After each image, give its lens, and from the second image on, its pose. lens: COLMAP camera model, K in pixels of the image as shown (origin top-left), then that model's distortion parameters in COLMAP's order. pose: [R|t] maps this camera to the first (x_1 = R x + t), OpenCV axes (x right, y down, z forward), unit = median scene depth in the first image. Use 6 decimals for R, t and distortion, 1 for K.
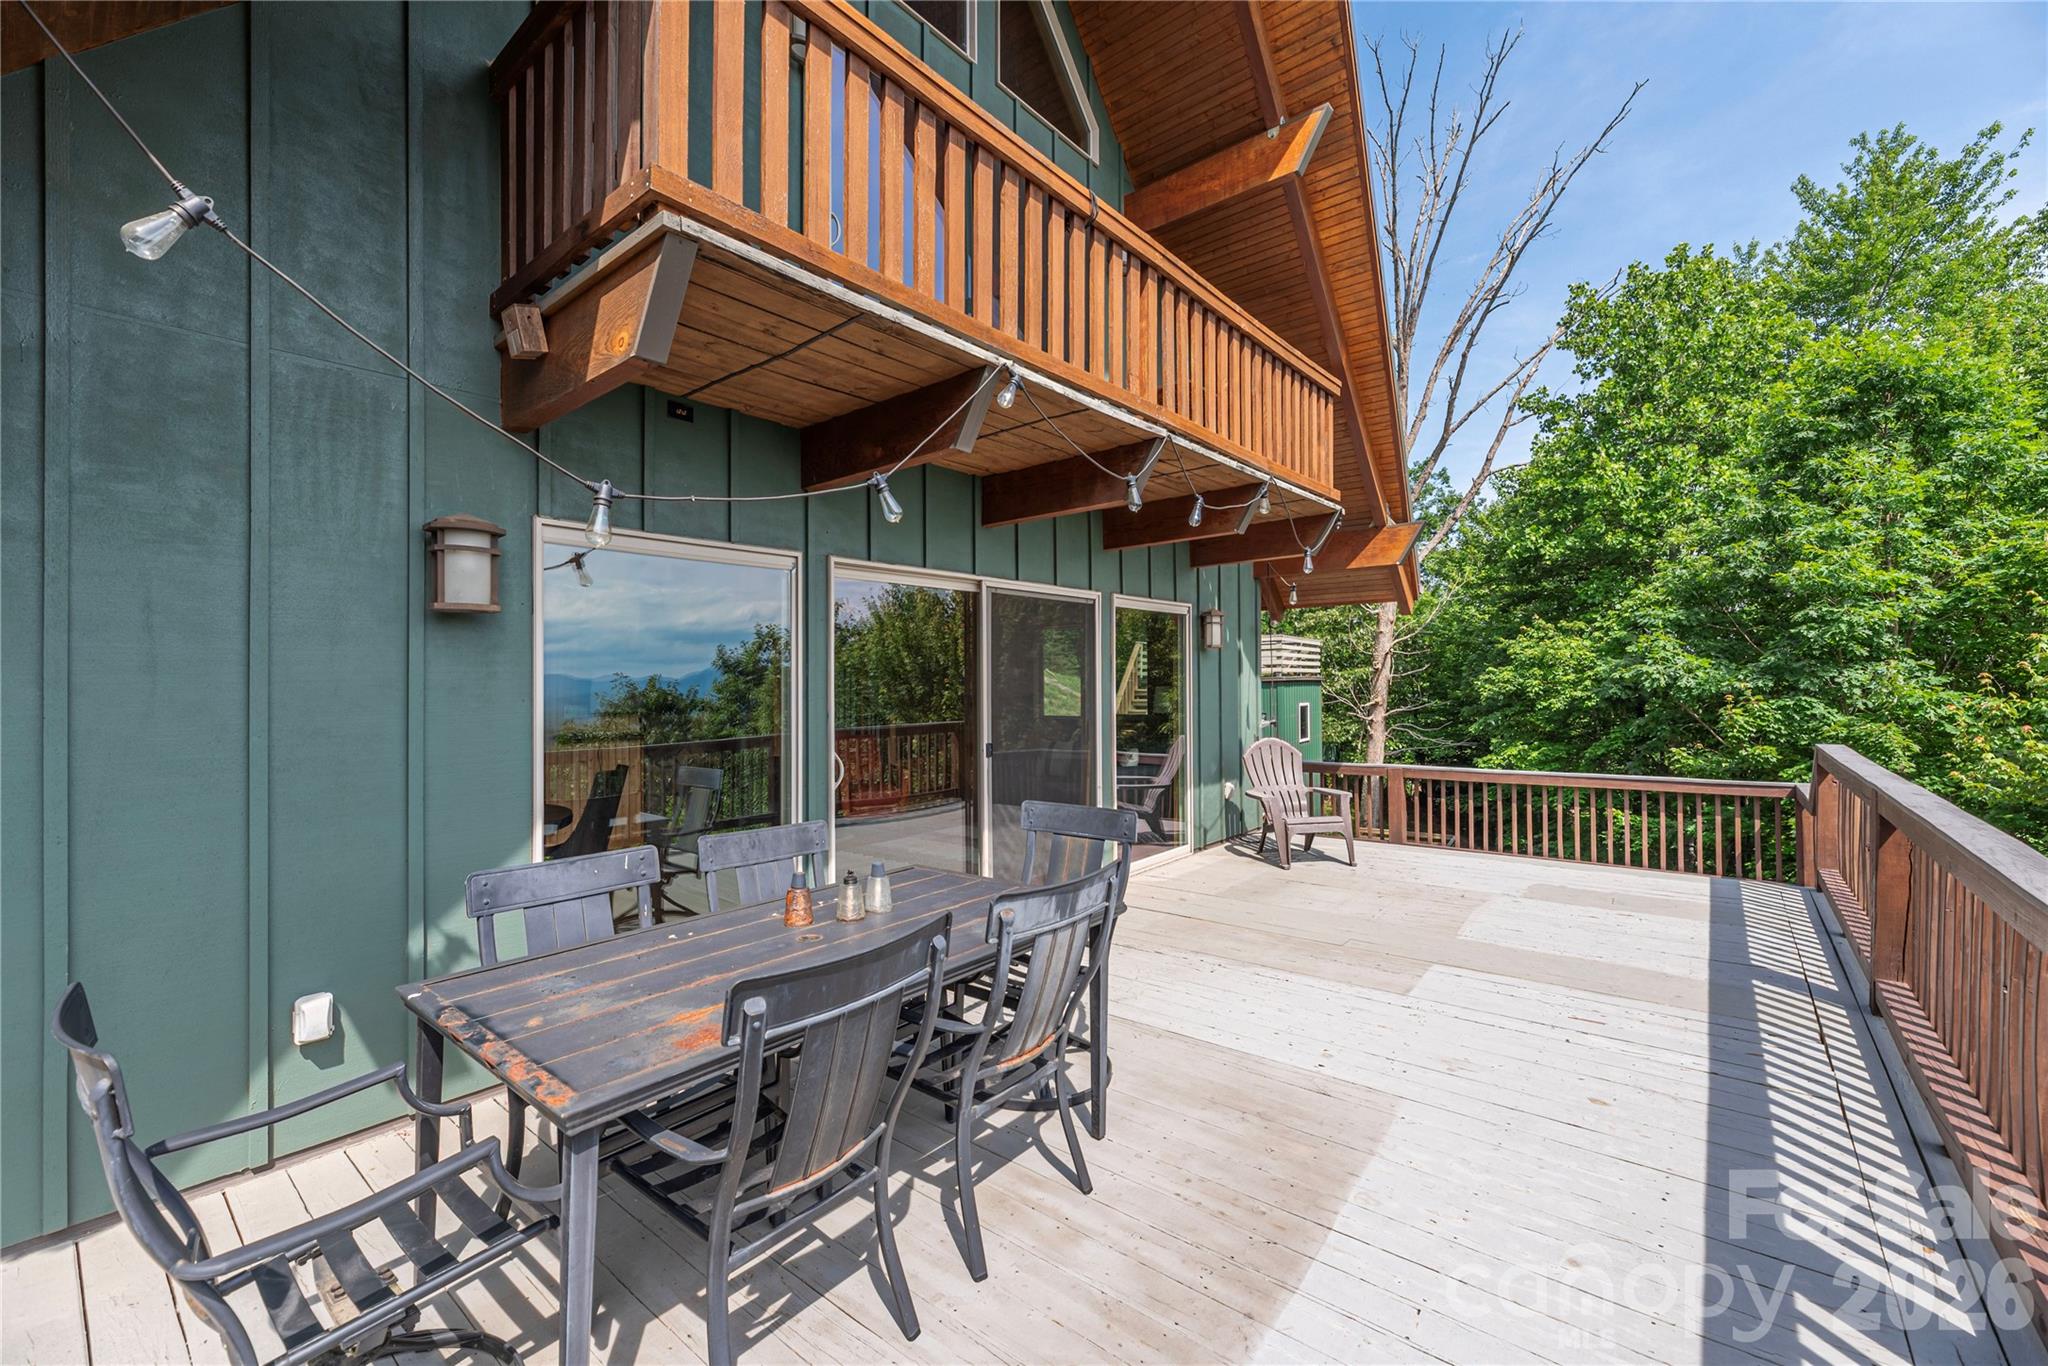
lens RADIAL K [[836.9, 0, 1022.1], [0, 836.9, 679.6], [0, 0, 1]] dist [-0.001436, -0.000512]
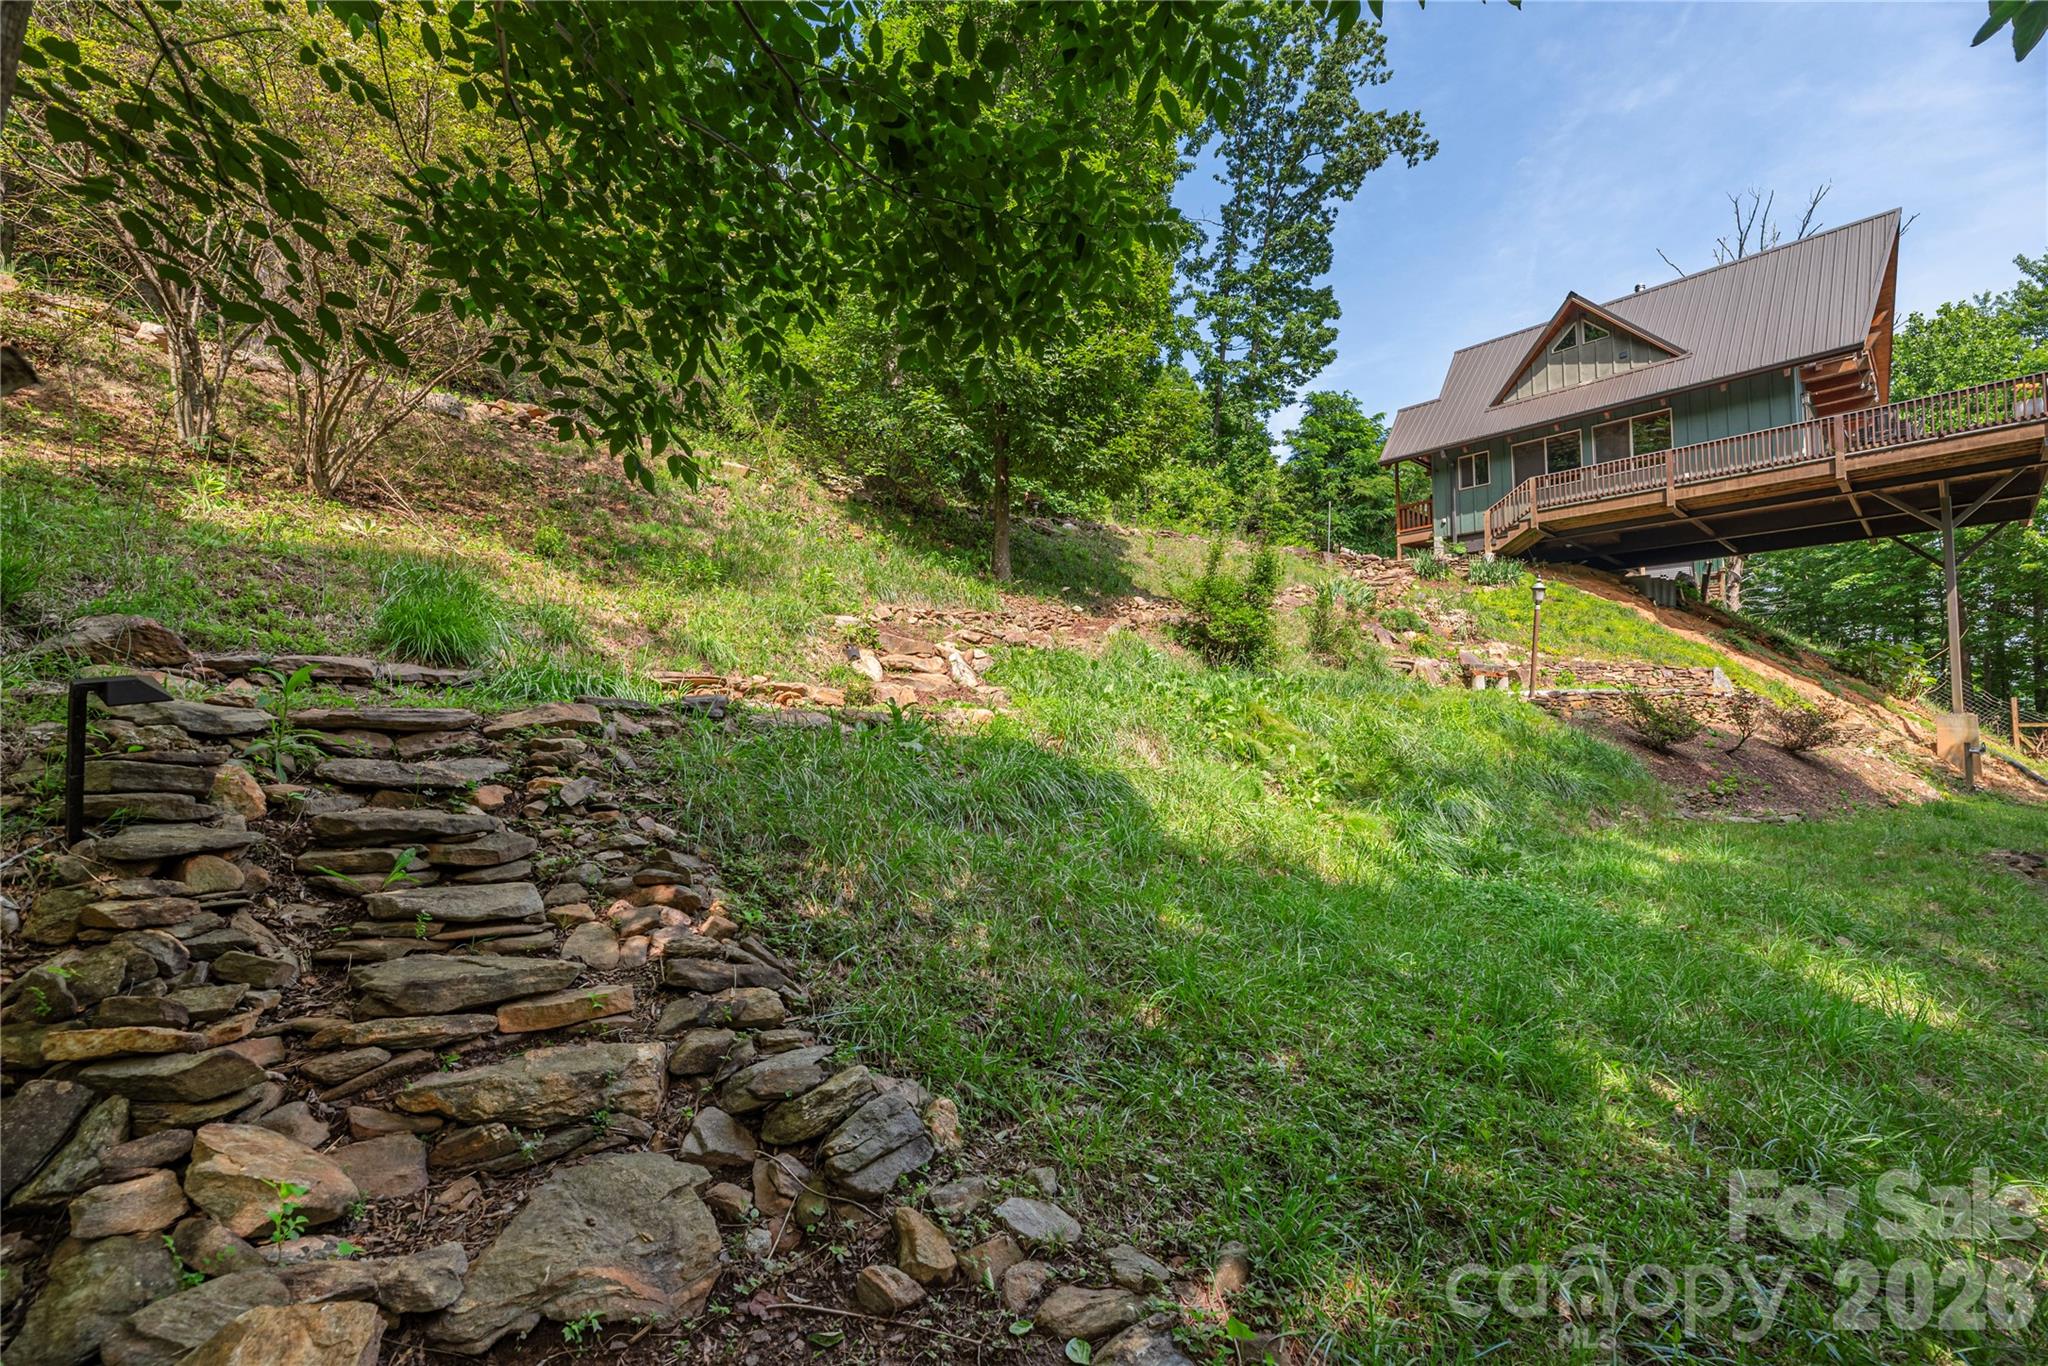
lens RADIAL K [[836.9, 0, 1012.8], [0, 836.9, 688.2], [0, 0, 1]] dist [-0.001436, -0.000512]
pose [[0.989745, -0.010552, -0.142457, -0.995144], [0.004189, 0.998983, -0.044889, 0.401778], [0.142786, 0.043831, 0.988783, -1.075670]]
